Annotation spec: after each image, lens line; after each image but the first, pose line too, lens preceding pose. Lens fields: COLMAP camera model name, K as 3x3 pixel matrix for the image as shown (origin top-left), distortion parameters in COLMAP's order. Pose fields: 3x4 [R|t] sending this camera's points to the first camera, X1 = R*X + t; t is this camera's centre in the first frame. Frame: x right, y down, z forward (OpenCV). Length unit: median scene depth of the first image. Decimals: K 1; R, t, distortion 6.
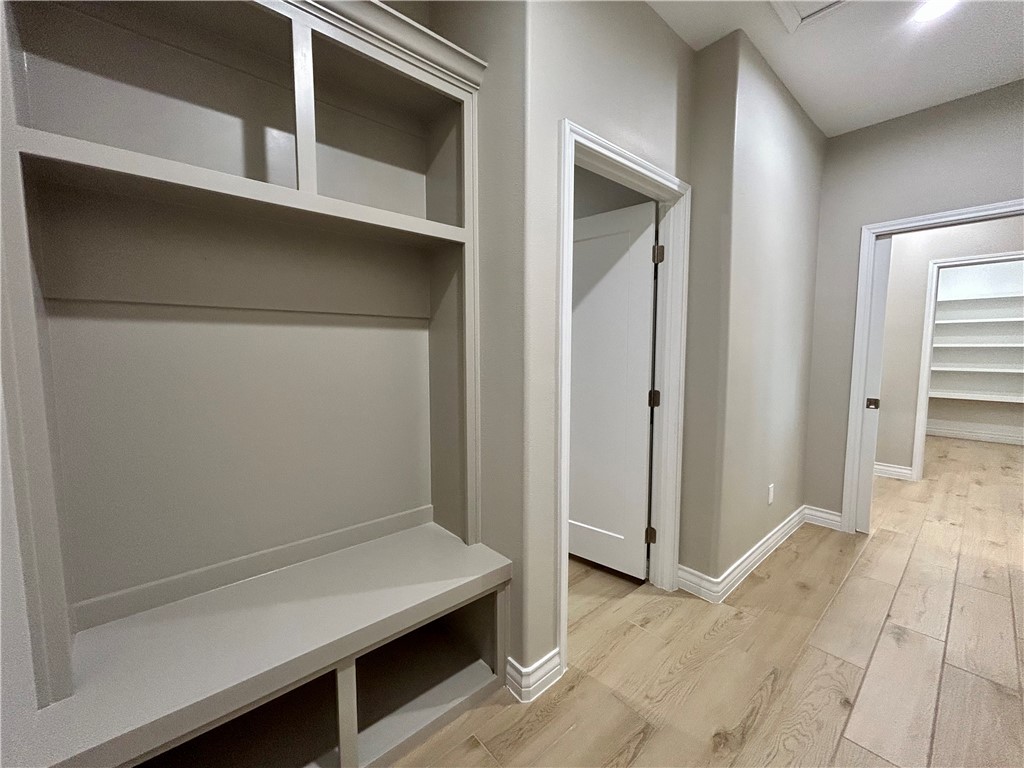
lens RADIAL K [[413.9, 0, 510.7], [0, 413.9, 383.3], [0, 0, 1]] dist [-0.002168, 0.000519]
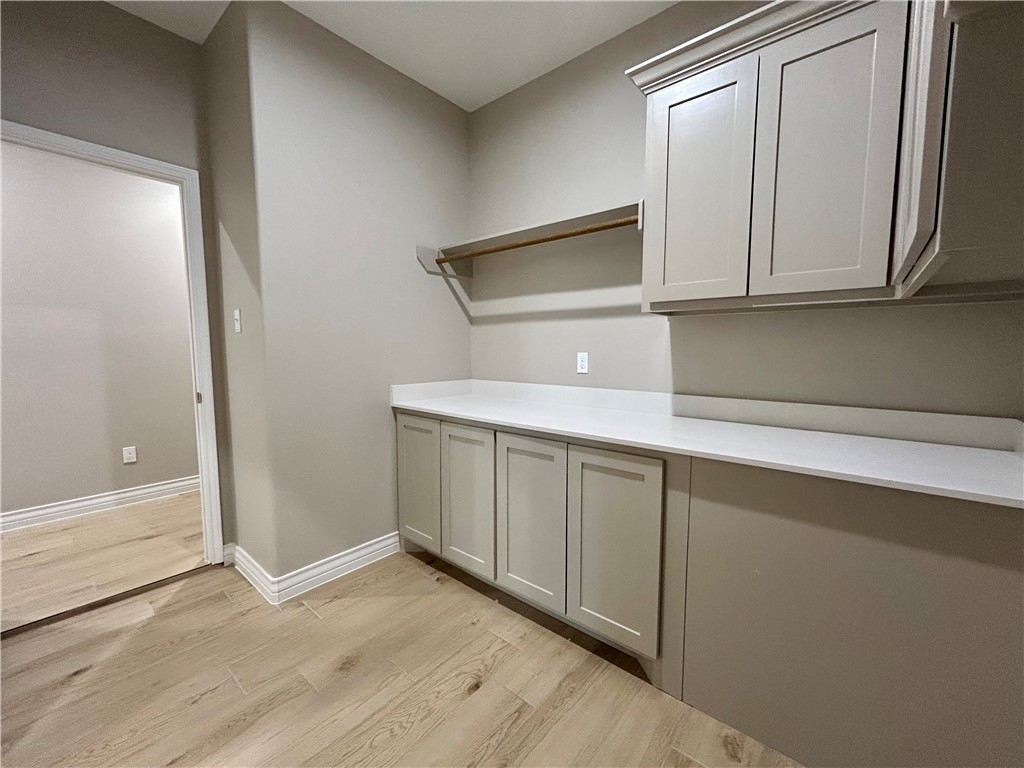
lens RADIAL K [[413.9, 0, 510.7], [0, 413.9, 383.3], [0, 0, 1]] dist [-0.002168, 0.000519]
pose [[-0.989138, 0.014633, -0.146261, -0.772716], [-0.011101, 0.984754, 0.173597, -0.170851], [0.146571, 0.173335, -0.973895, 2.646464]]
